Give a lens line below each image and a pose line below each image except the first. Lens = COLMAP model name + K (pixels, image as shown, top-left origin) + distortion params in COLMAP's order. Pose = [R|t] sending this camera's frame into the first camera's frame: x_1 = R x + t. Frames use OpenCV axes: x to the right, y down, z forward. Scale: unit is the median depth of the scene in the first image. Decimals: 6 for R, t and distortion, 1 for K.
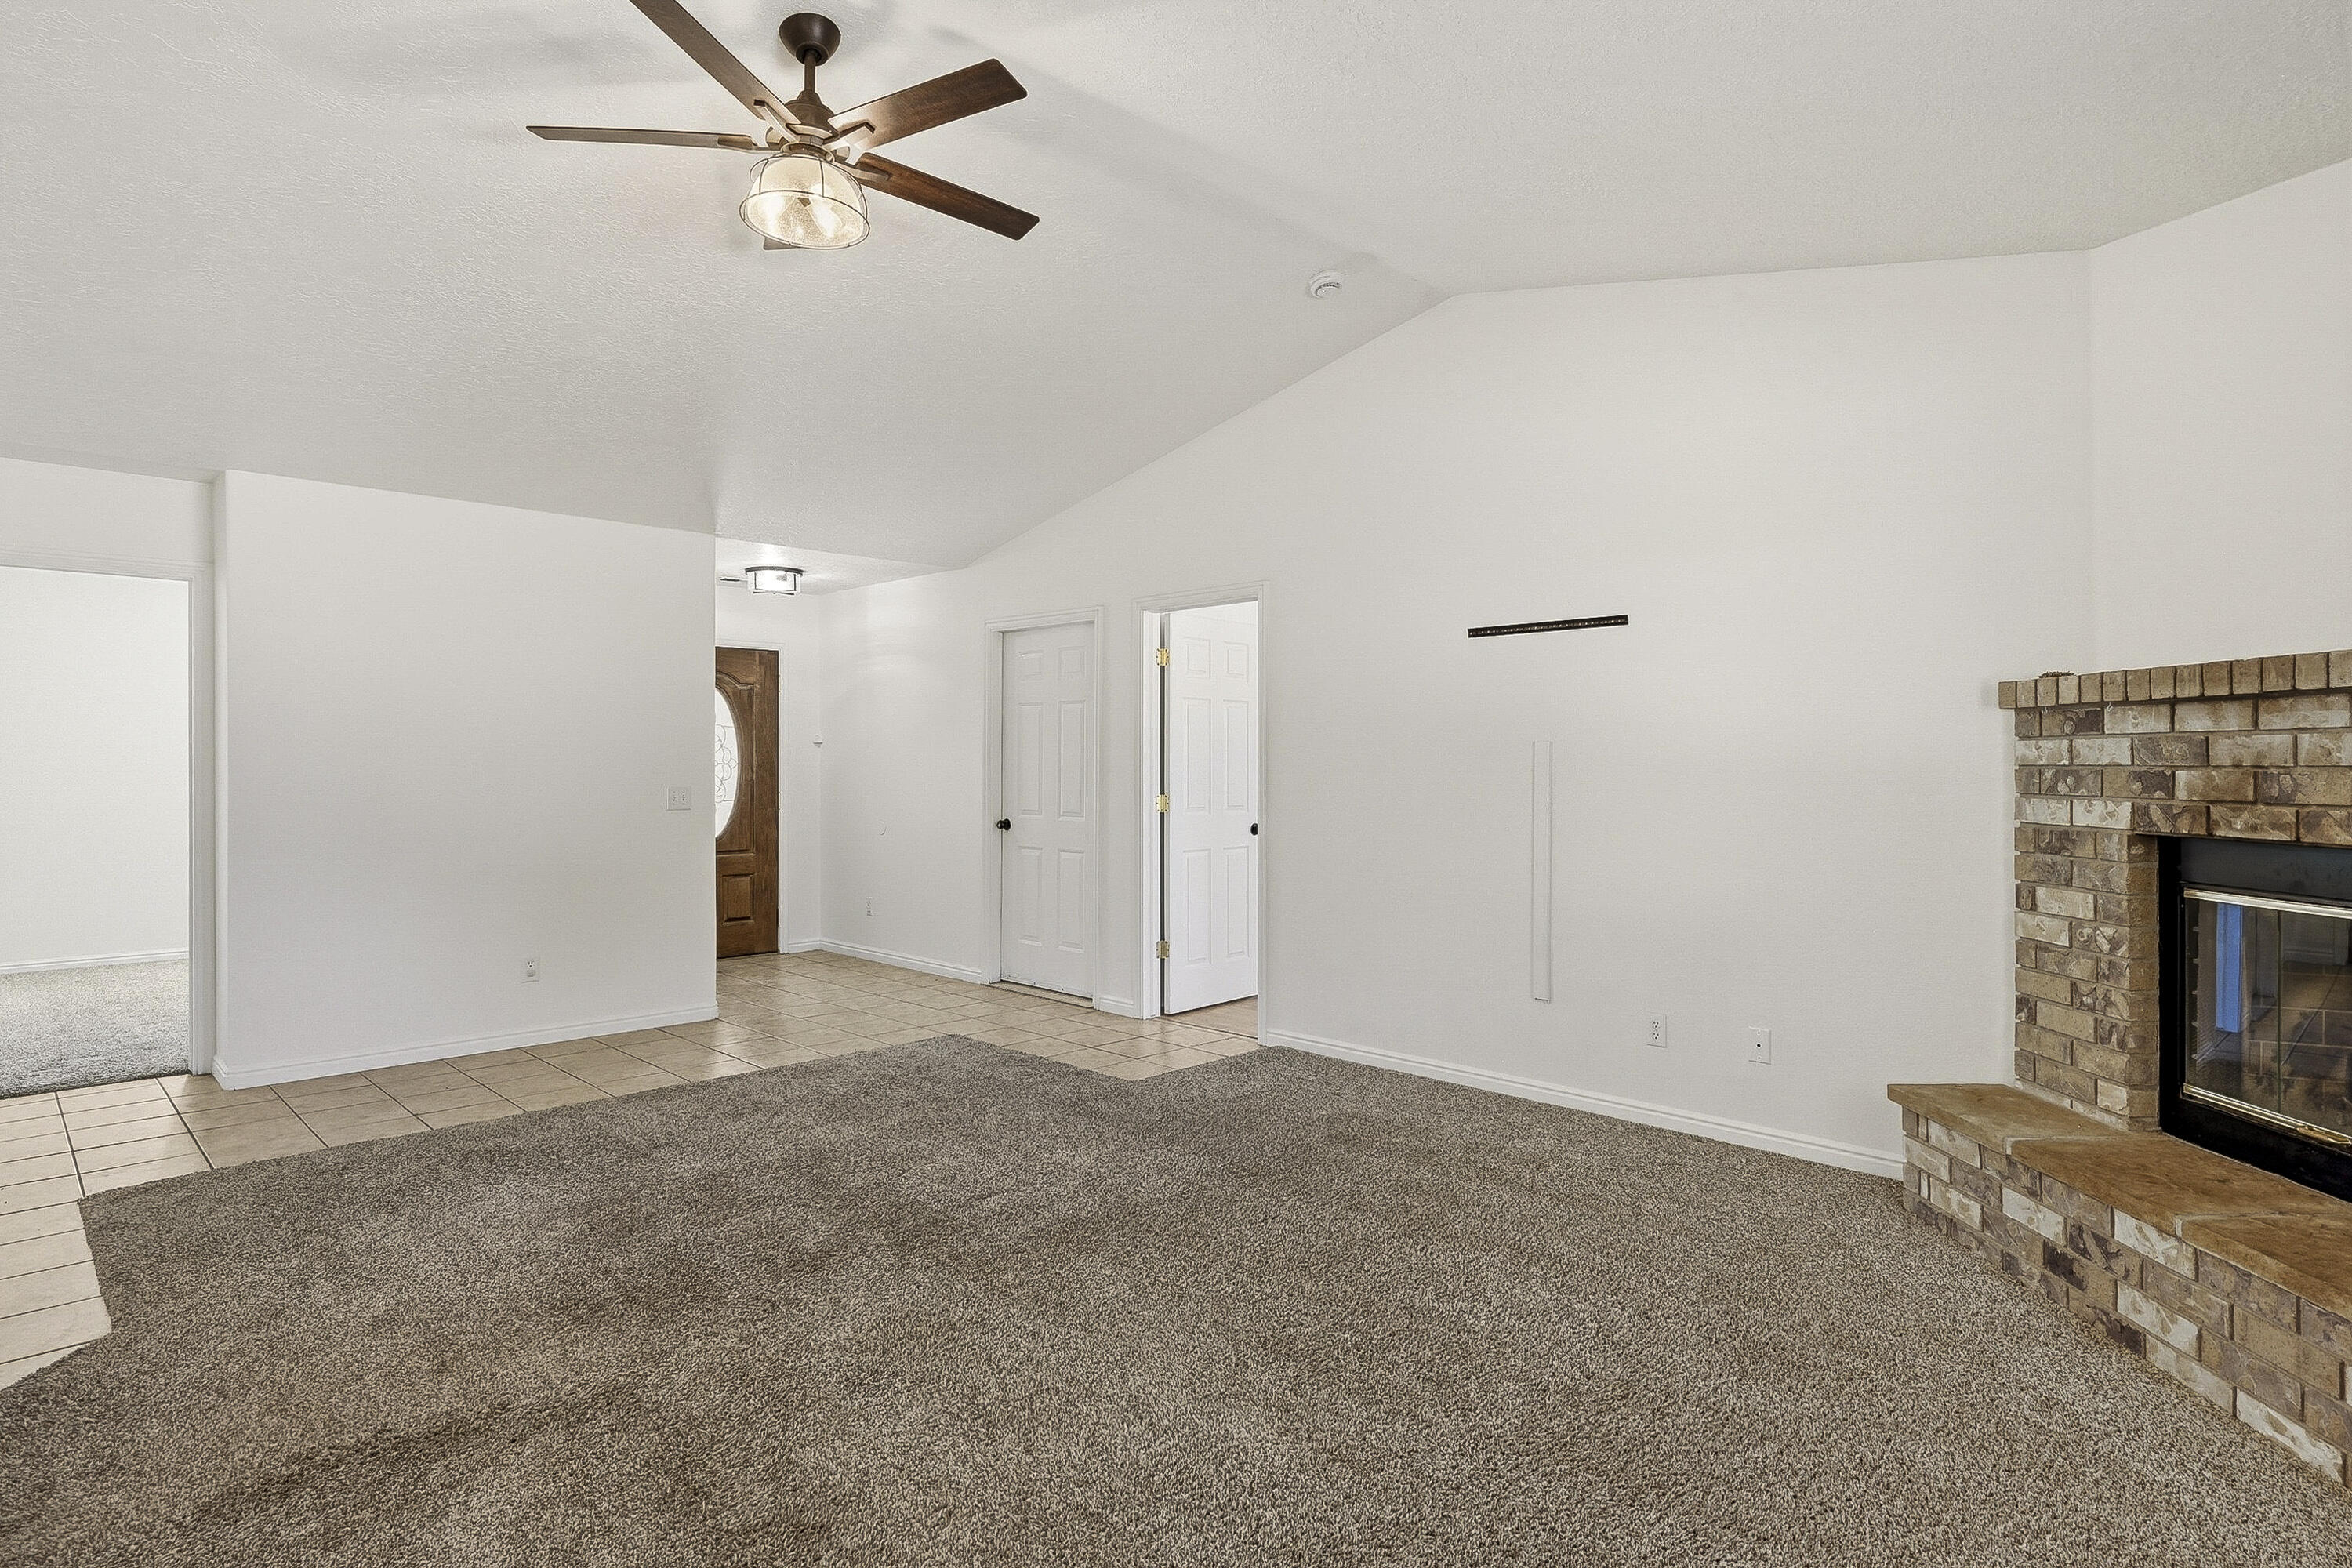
lens RADIAL K [[1235.6, 0, 1175.6], [0, 1235.6, 760.8], [0, 0, 1]] dist [0.000012, -0.000916]
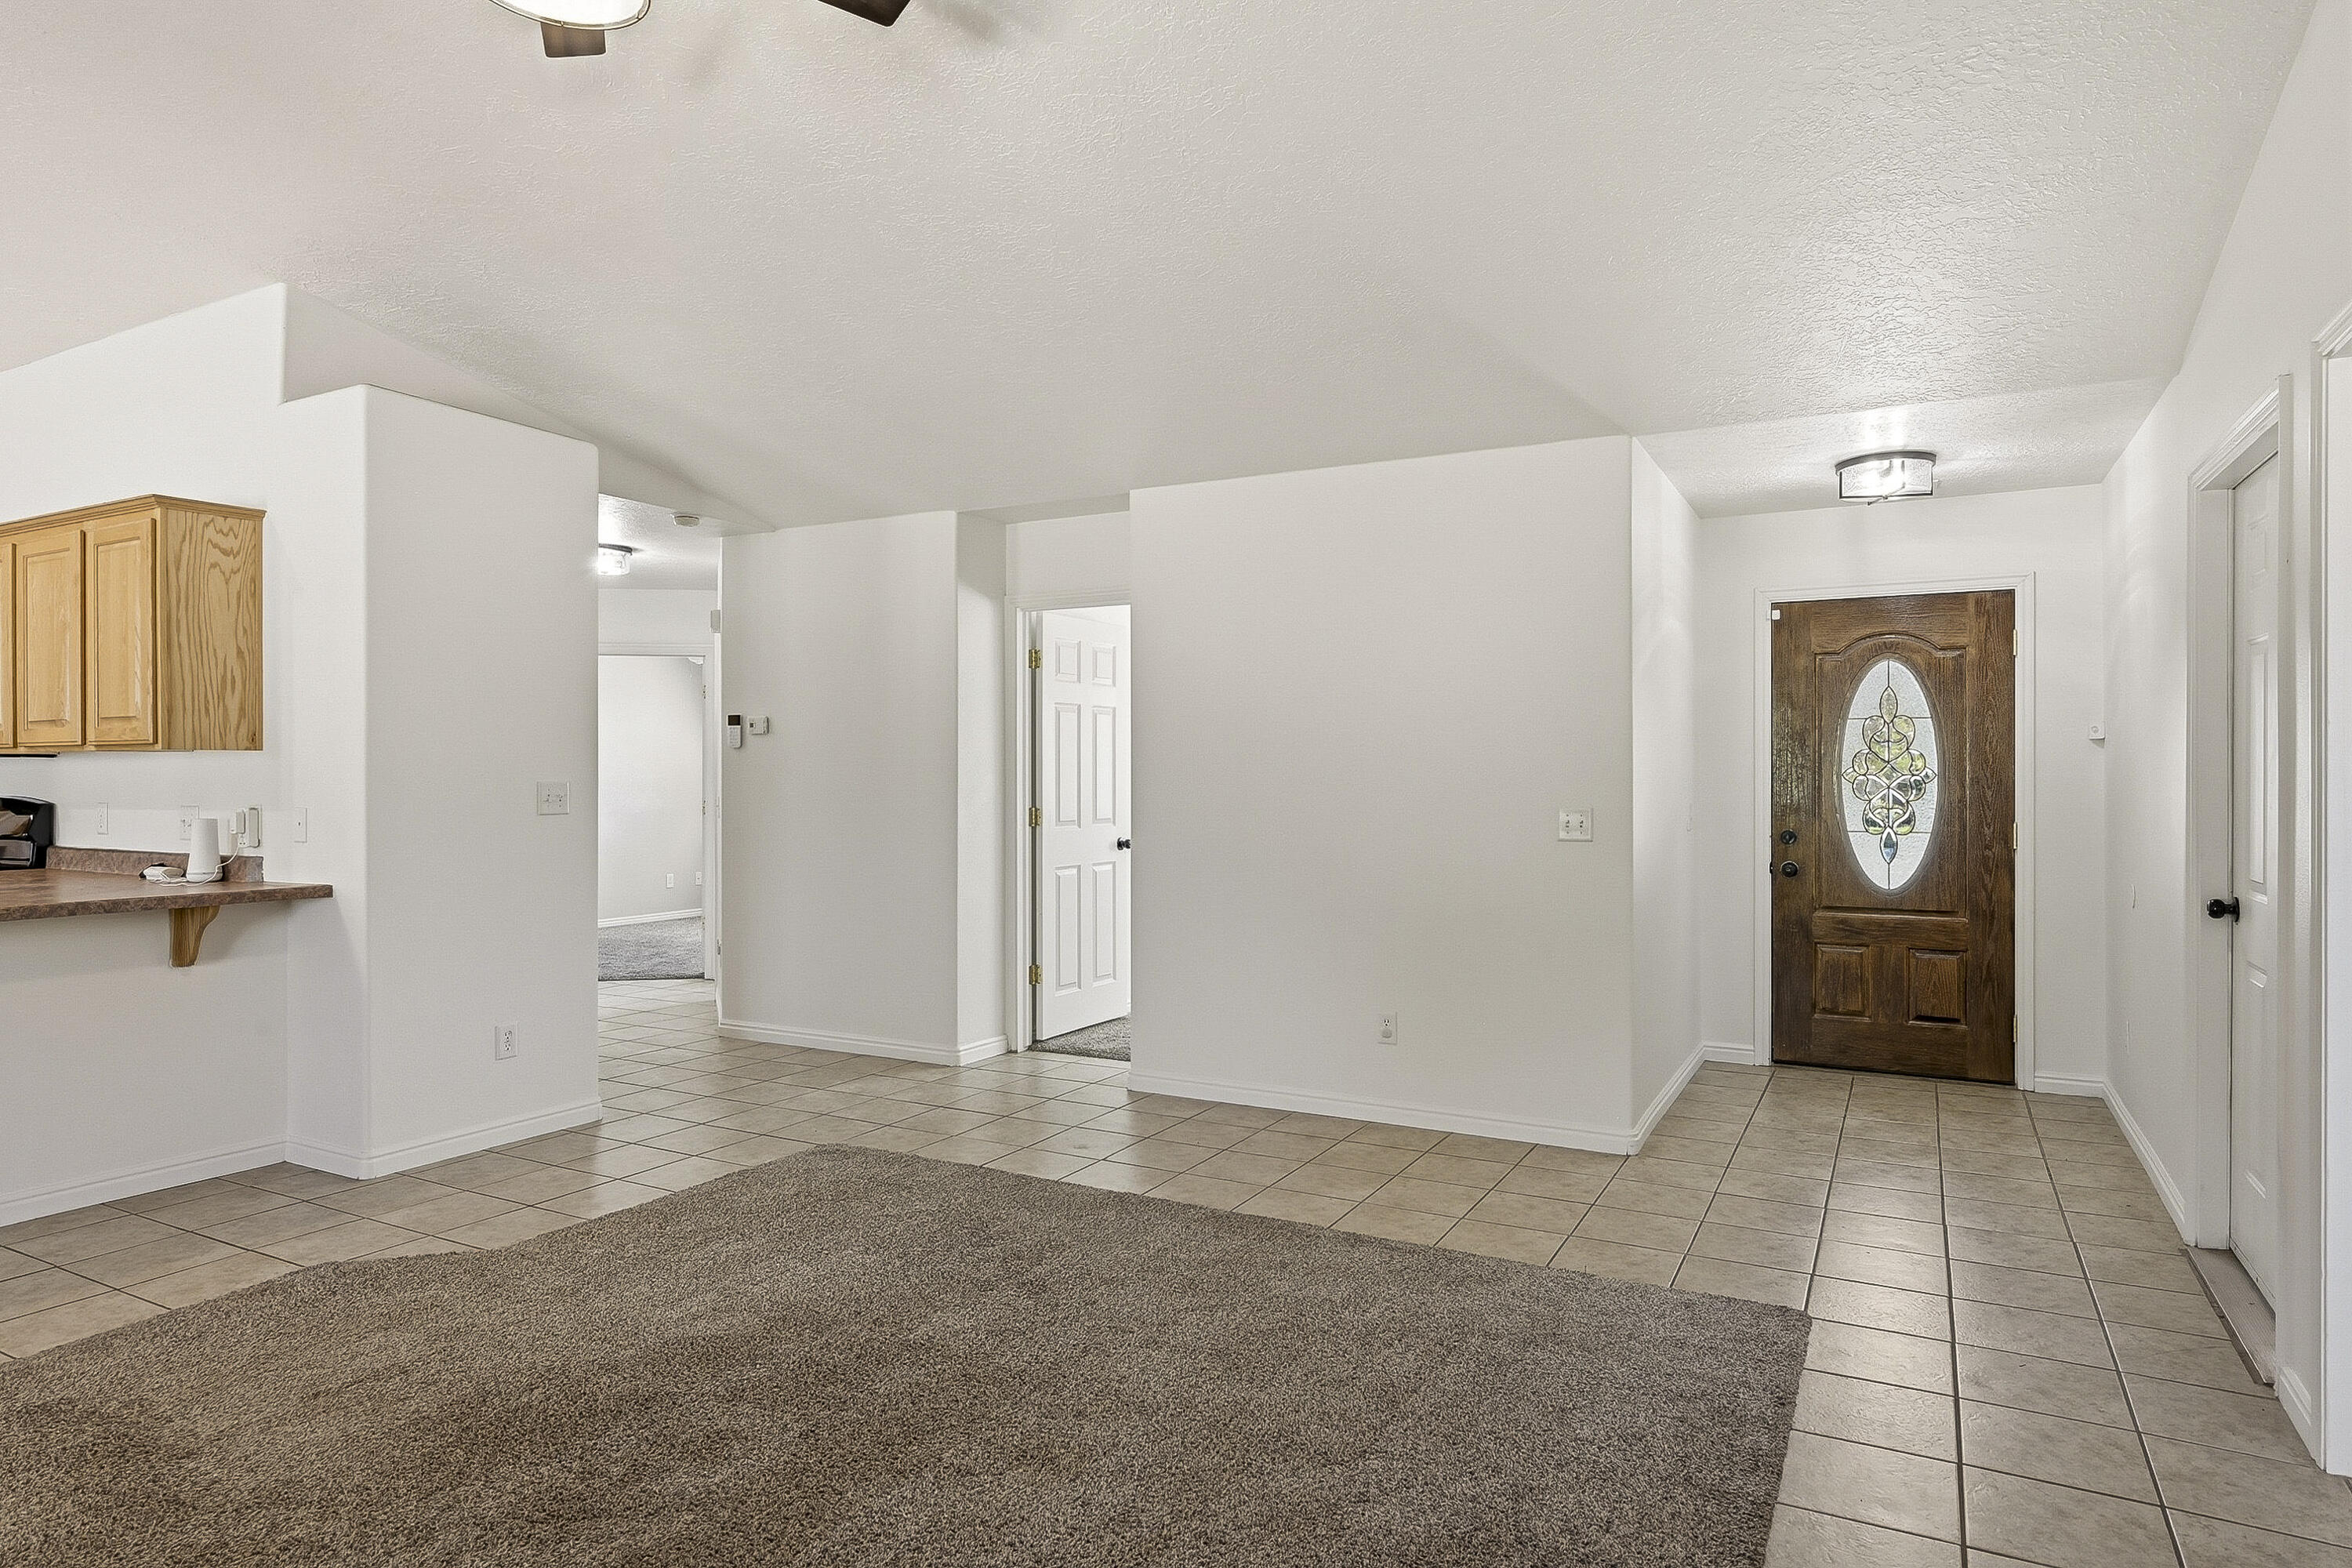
lens RADIAL K [[1334.8, 0, 1177.2], [0, 1334.8, 777.0], [0, 0, 1]] dist [-0.002346, -0.002755]
pose [[0.288955, 0.002713, -0.957339, 0.485531], [0.001345, 0.999994, 0.003240, 0.001250], [0.957342, -0.002224, 0.288950, 1.079553]]
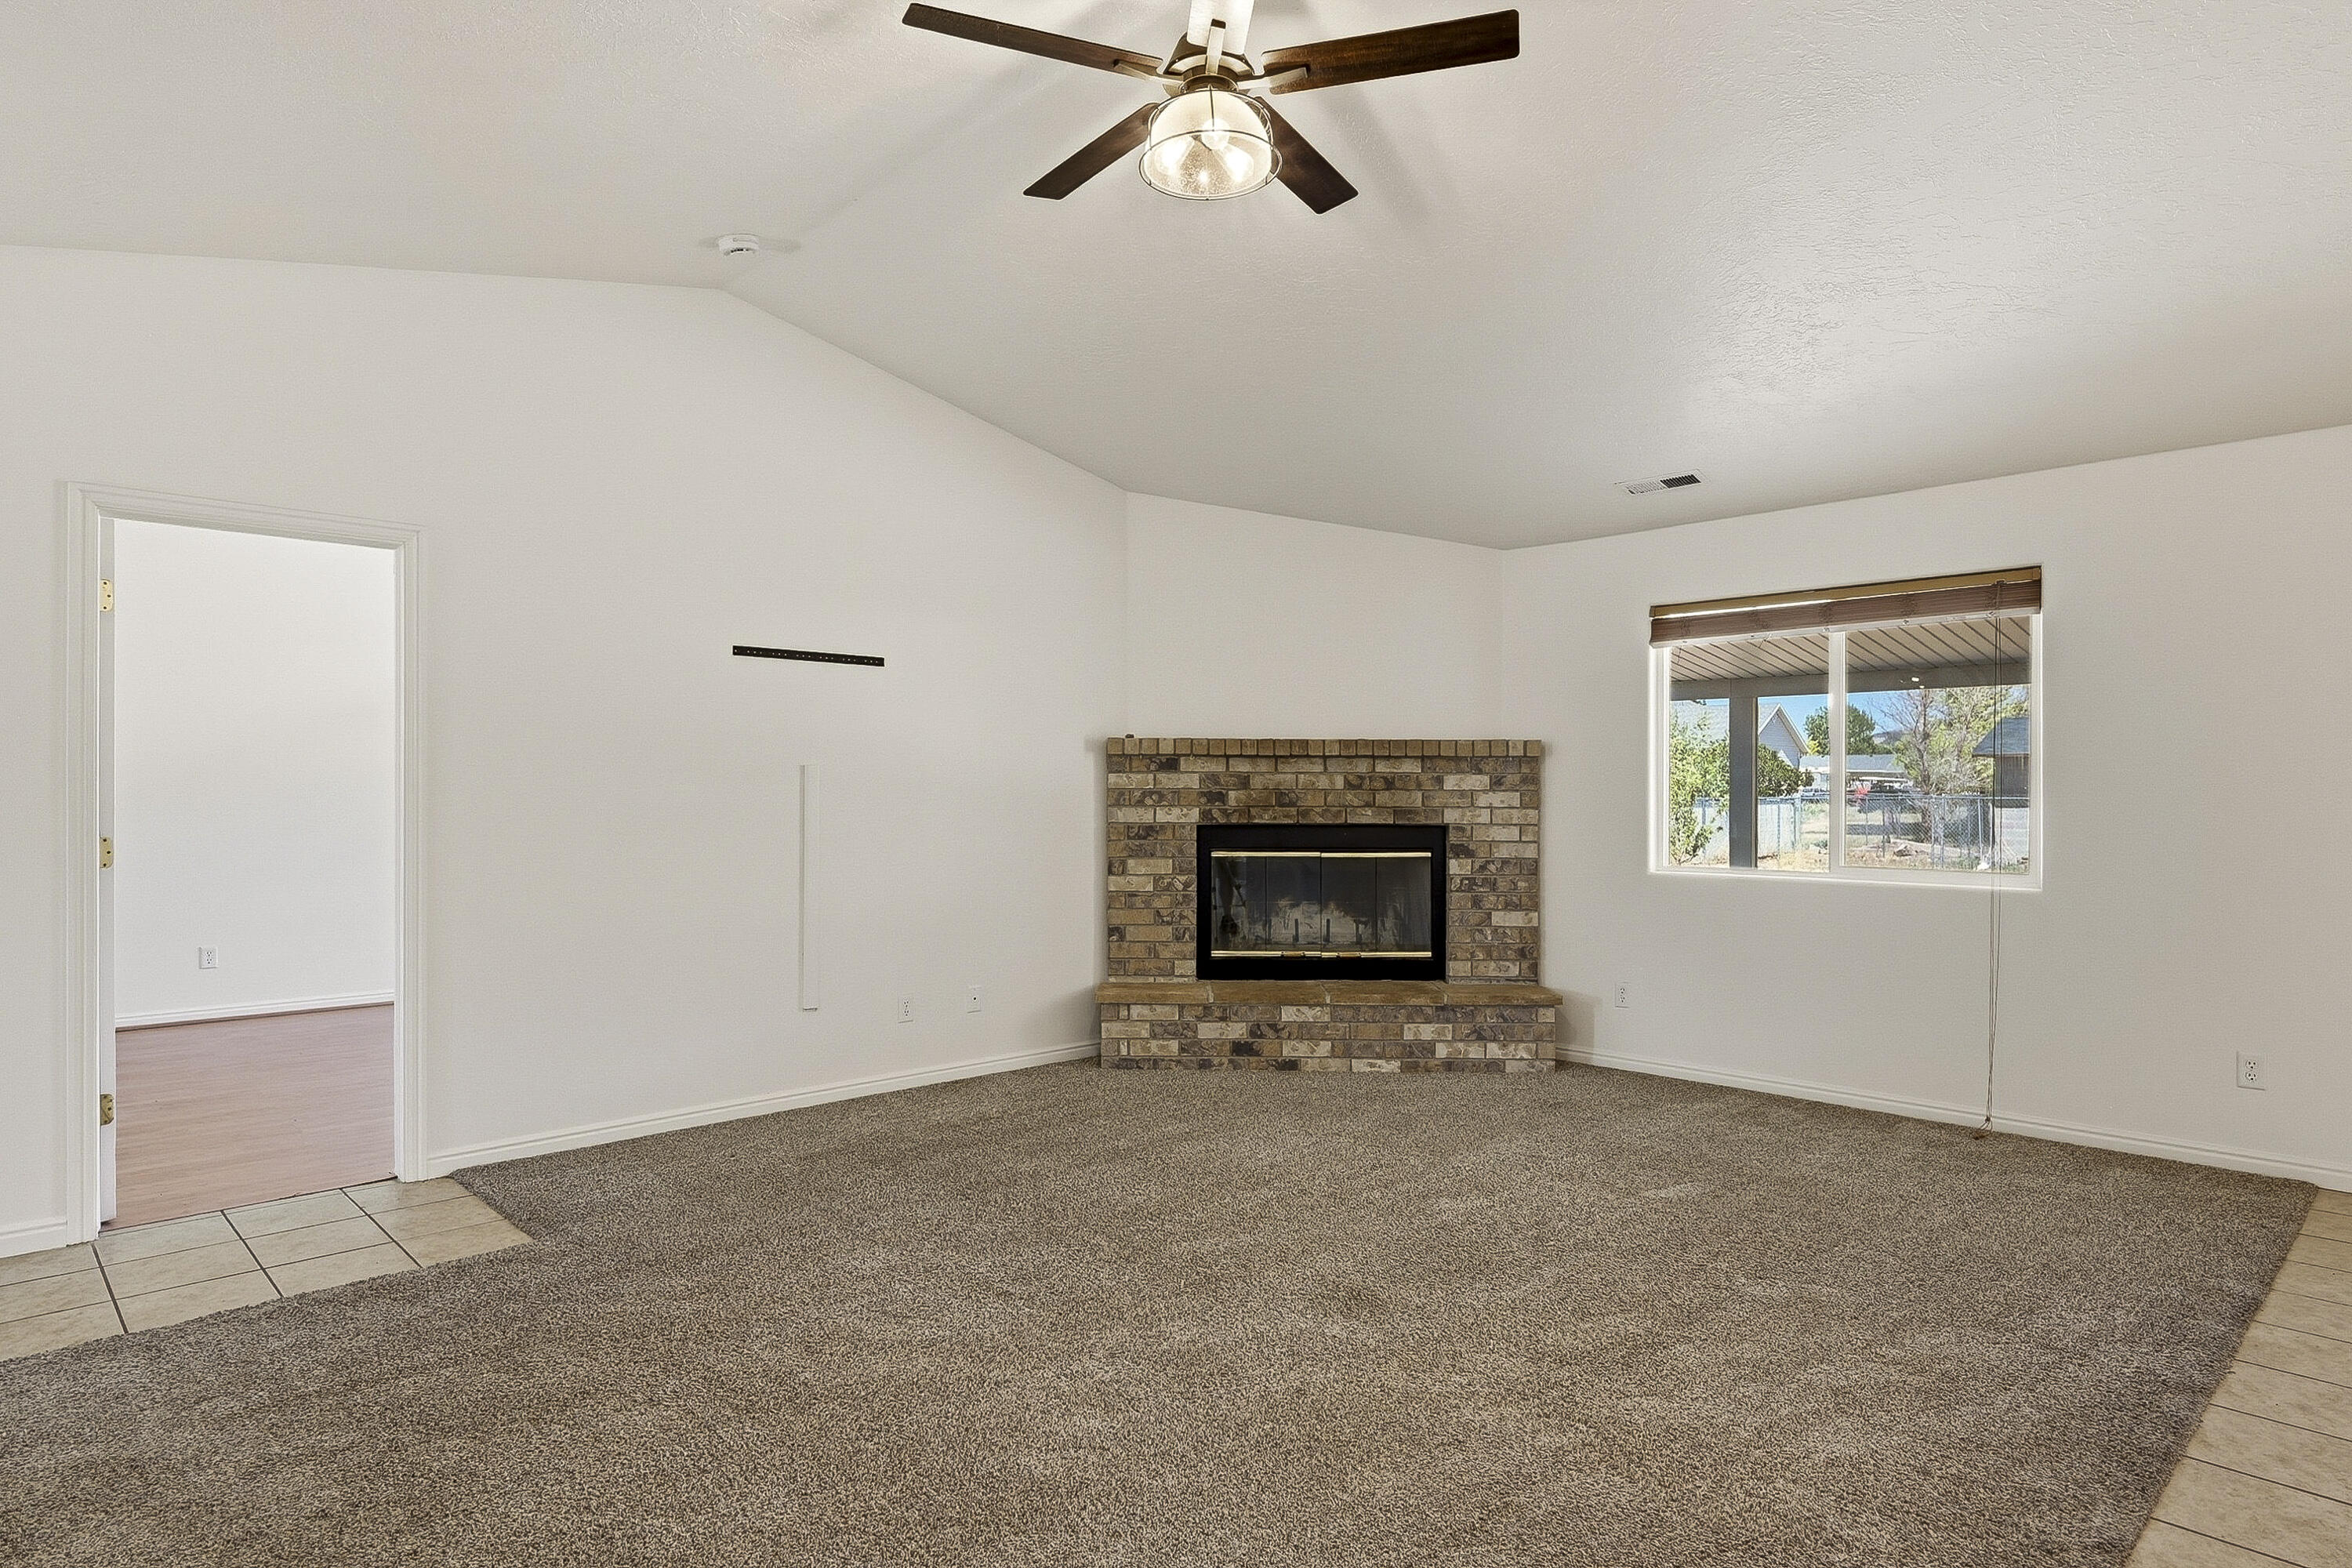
lens RADIAL K [[1322.5, 0, 1172.6], [0, 1322.5, 796.6], [0, 0, 1]] dist [-0.008778, -0.000965]
pose [[0.003680, -0.005991, 0.999975, -1.191127], [-0.005485, 0.999967, 0.006011, 0.003801], [-0.999978, -0.005507, 0.003647, 0.985039]]
